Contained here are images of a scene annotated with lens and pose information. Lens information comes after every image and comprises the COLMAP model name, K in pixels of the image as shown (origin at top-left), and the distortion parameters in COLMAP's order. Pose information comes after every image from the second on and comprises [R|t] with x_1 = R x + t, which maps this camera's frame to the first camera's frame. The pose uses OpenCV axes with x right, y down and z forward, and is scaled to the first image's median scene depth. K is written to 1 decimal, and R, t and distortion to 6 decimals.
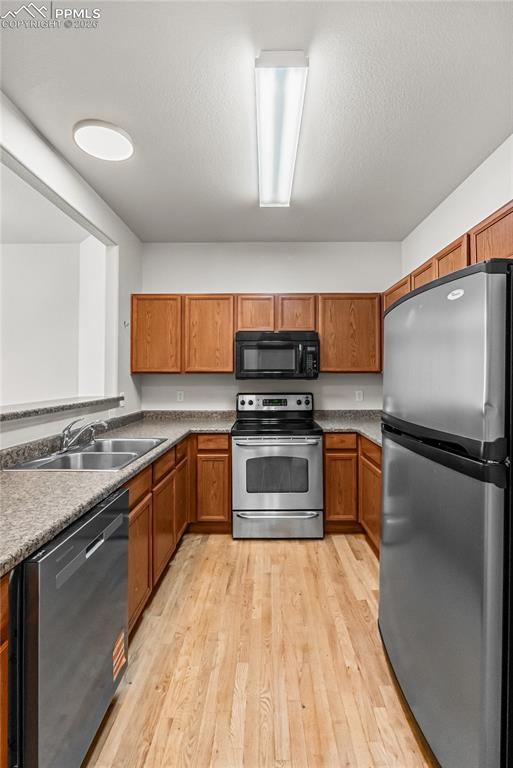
lens RADIAL K [[353.7, 0, 261.7], [0, 353.7, 368.0], [0, 0, 1]] dist [-0.001781, -0.000122]
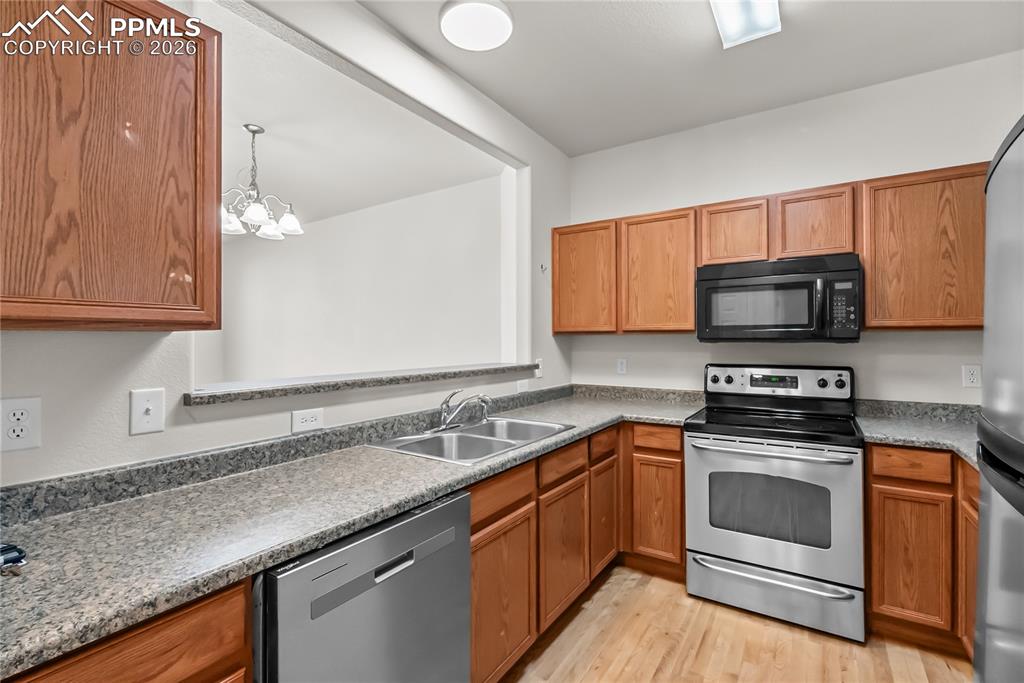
lens RADIAL K [[462.0, 0, 515.8], [0, 462.0, 336.0], [0, 0, 1]] dist [-0.003597, 0.000297]
pose [[0.843091, -0.005157, -0.537747, 0.104324], [0.012572, 0.999870, 0.010123, 0.010425], [0.537625, -0.015295, 0.843046, 0.146086]]
